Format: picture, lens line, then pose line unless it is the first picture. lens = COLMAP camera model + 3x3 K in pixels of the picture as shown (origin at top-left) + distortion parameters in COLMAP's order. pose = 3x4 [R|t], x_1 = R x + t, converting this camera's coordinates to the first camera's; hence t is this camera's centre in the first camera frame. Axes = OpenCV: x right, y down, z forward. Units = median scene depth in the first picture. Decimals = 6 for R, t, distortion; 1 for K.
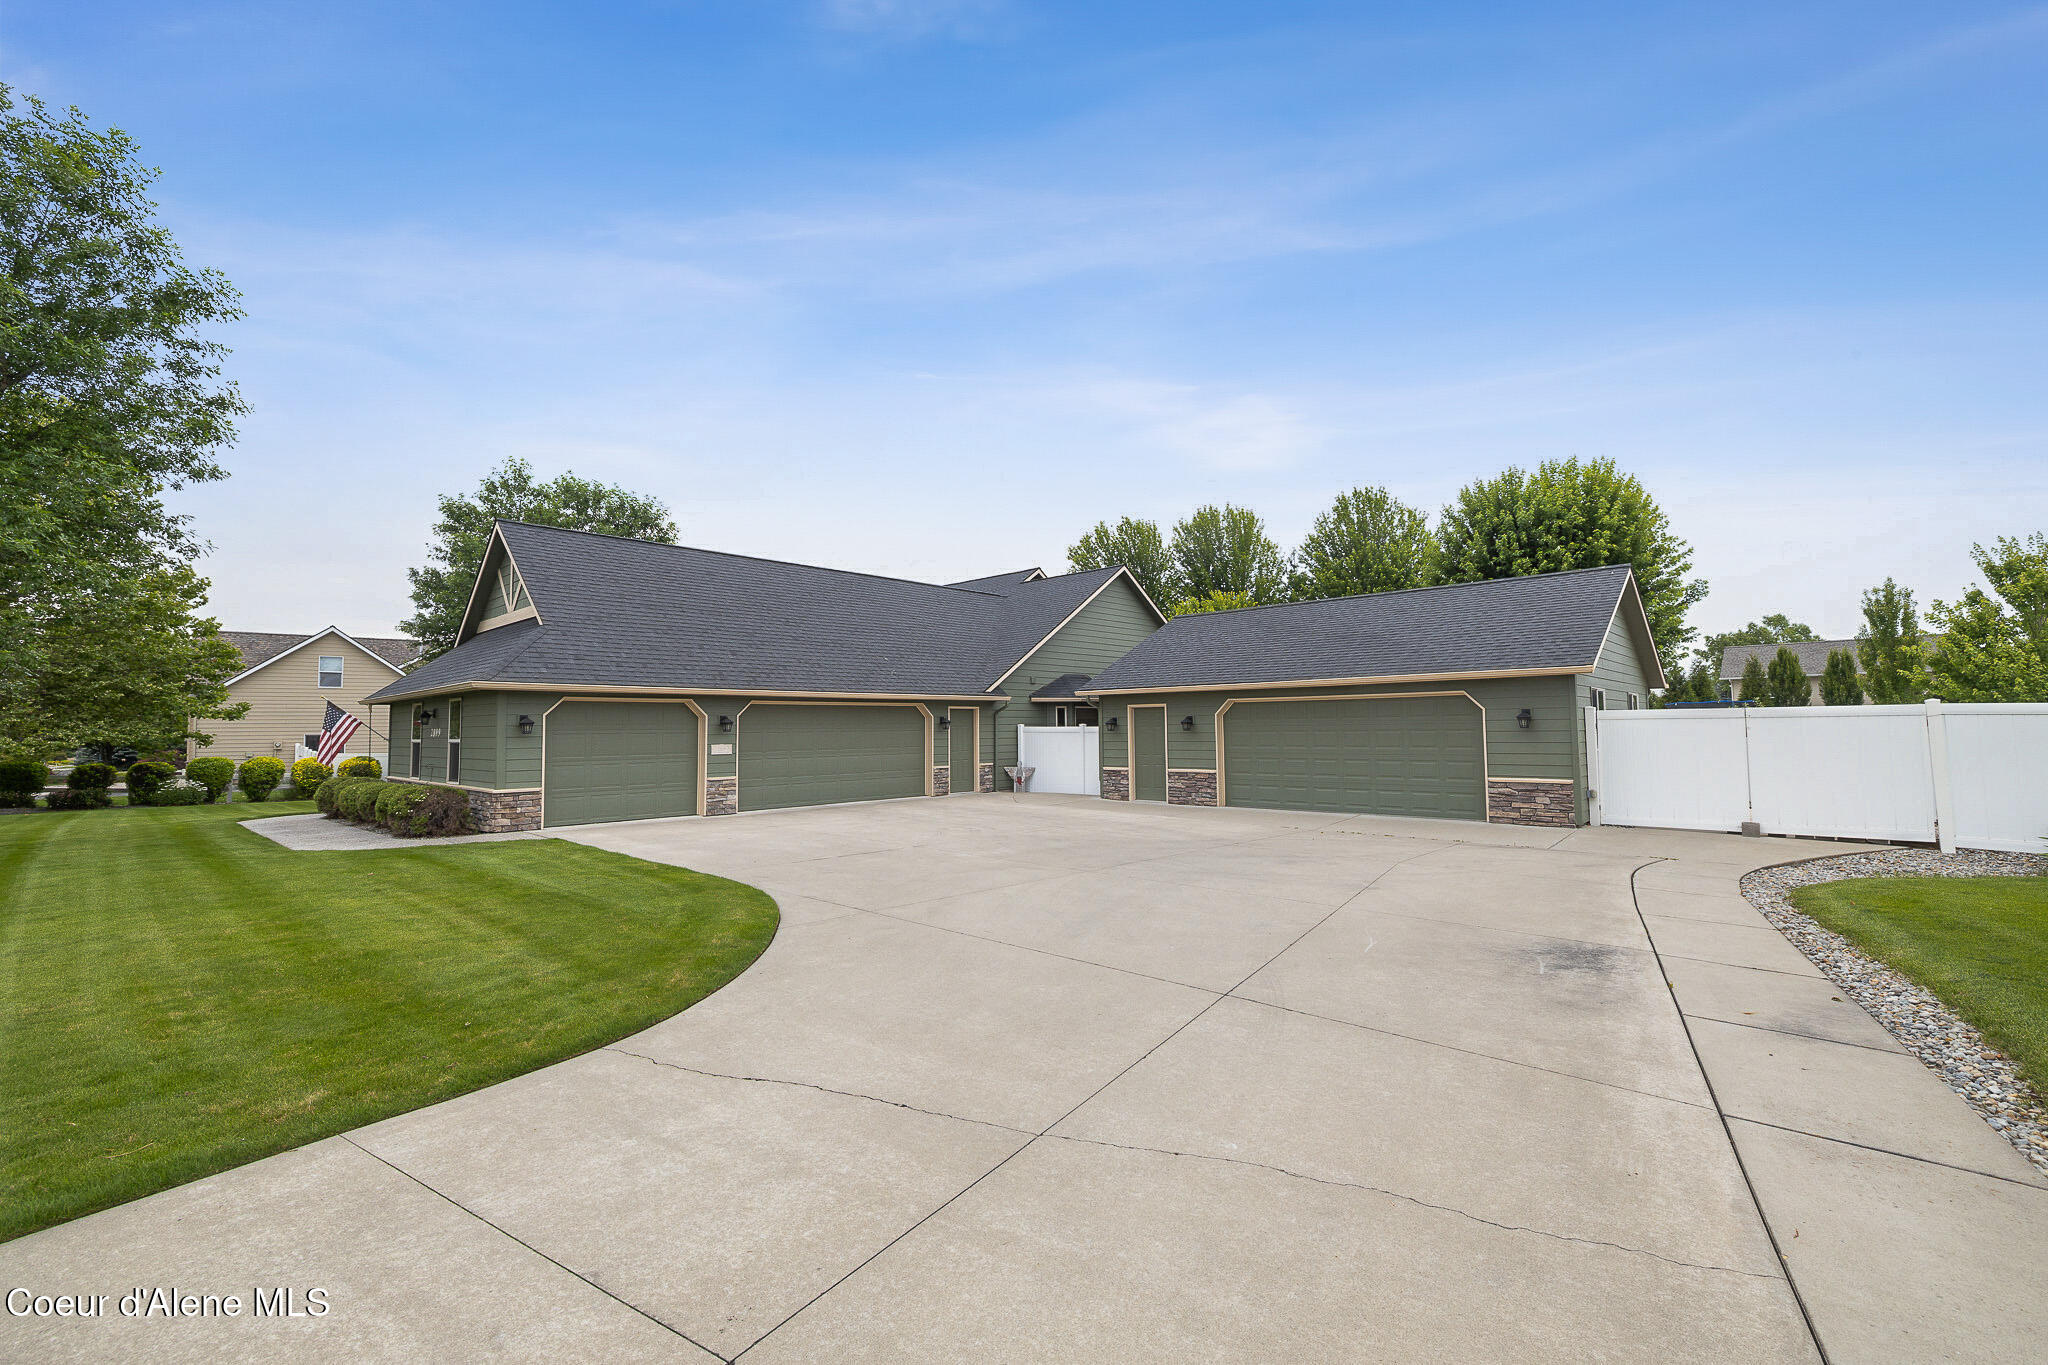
lens RADIAL K [[863.2, 0, 1019.7], [0, 863.2, 675.3], [0, 0, 1]] dist [0.000379, 0.000187]
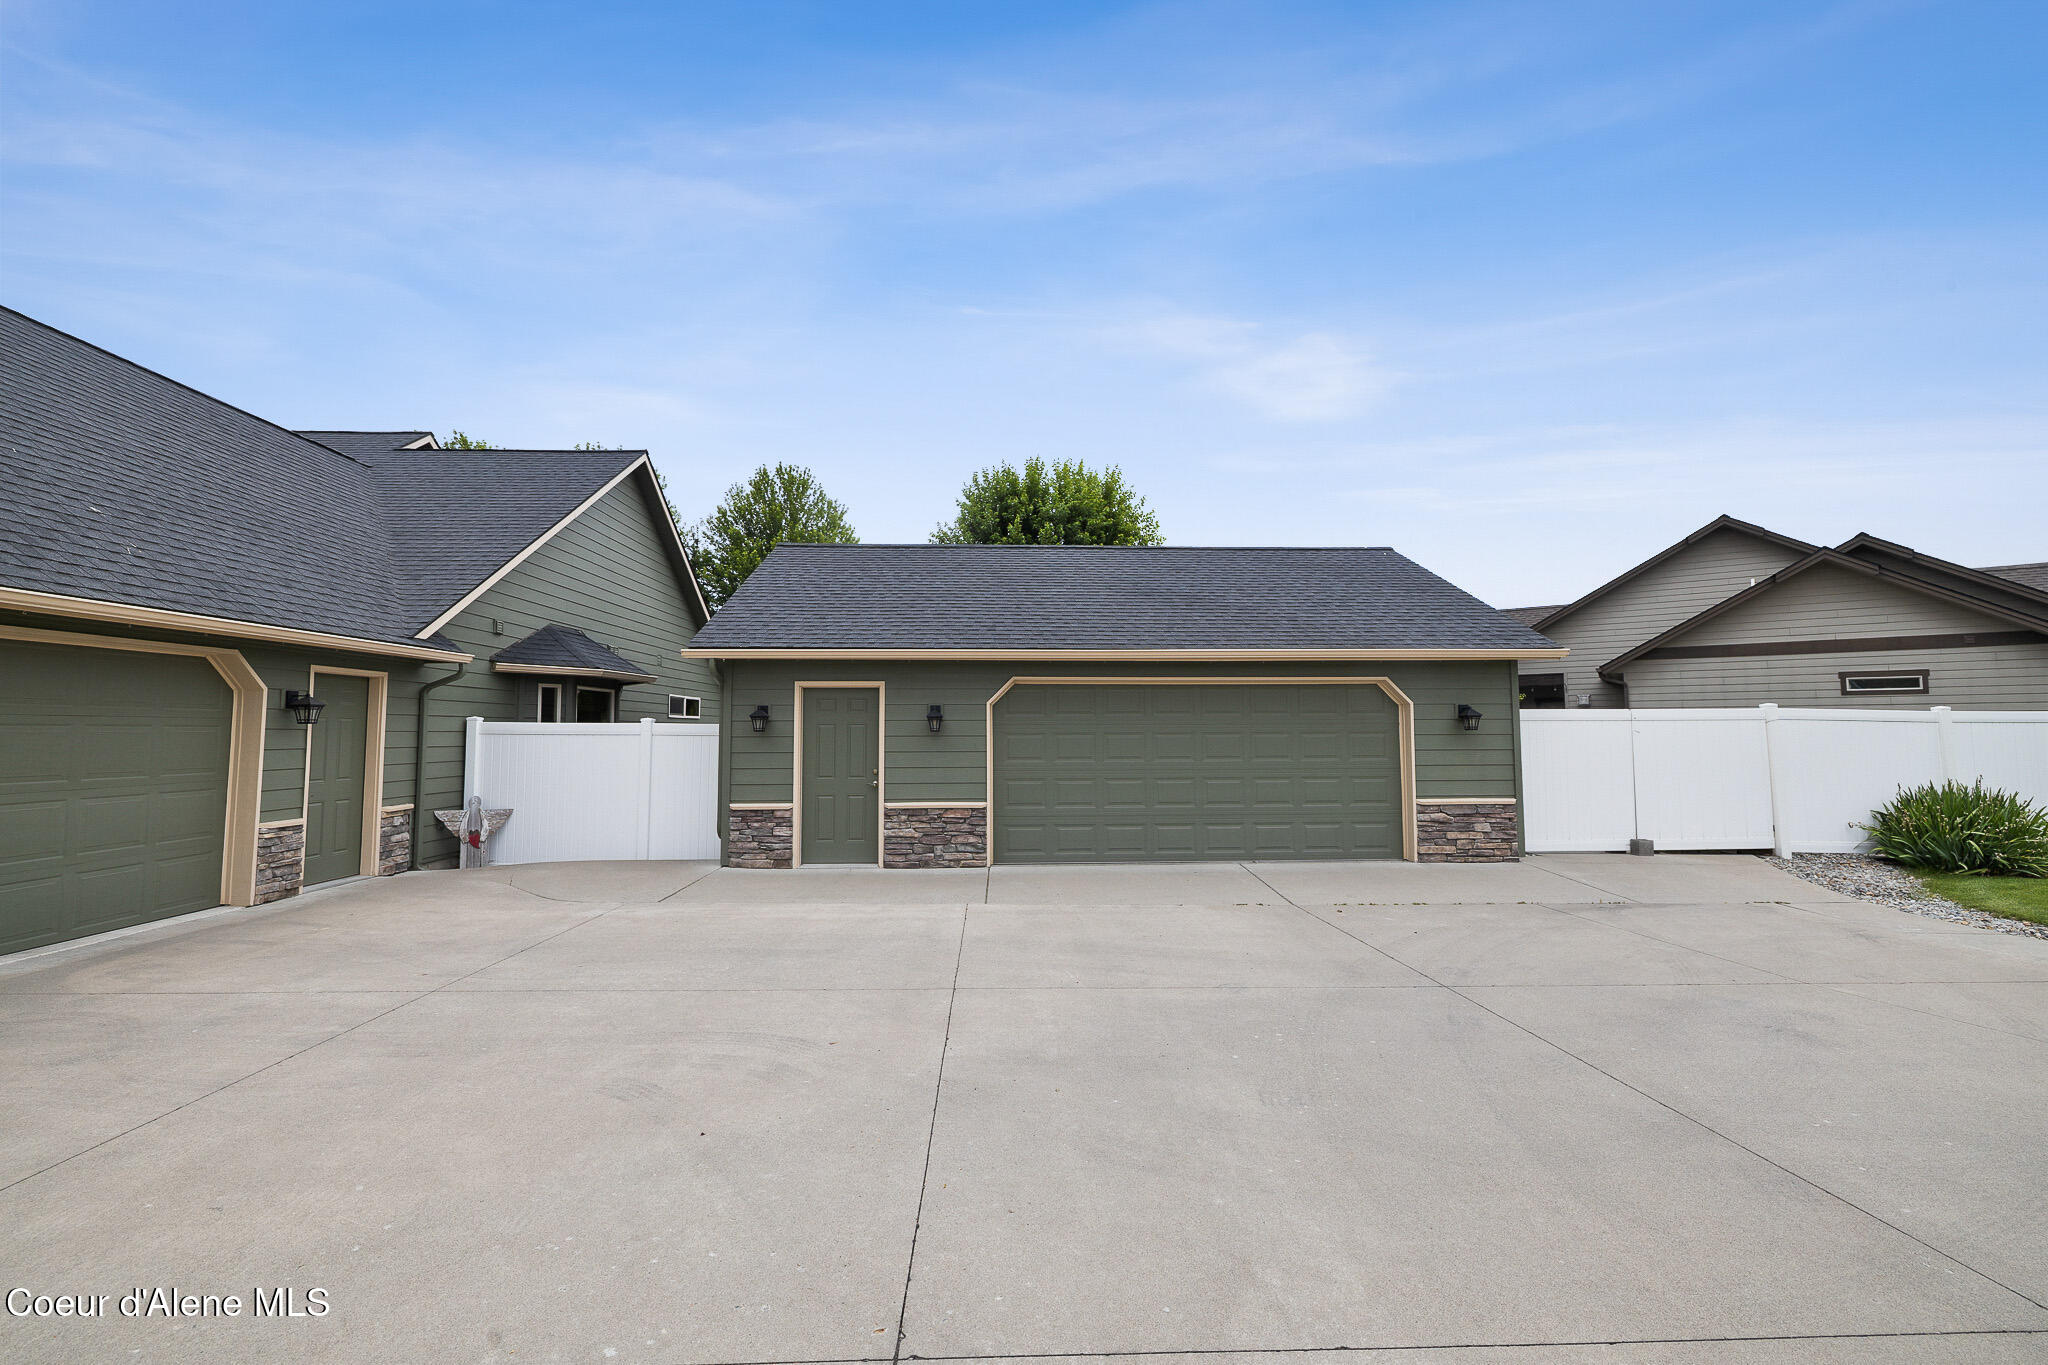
lens RADIAL K [[863.2, 0, 1028.6], [0, 863.2, 681.8], [0, 0, 1]] dist [0.000379, 0.000187]
pose [[0.696041, 0.052372, 0.716089, -0.142786], [-0.049499, 0.998463, -0.024911, 0.039699], [-0.716294, -0.018106, 0.697564, 0.527819]]
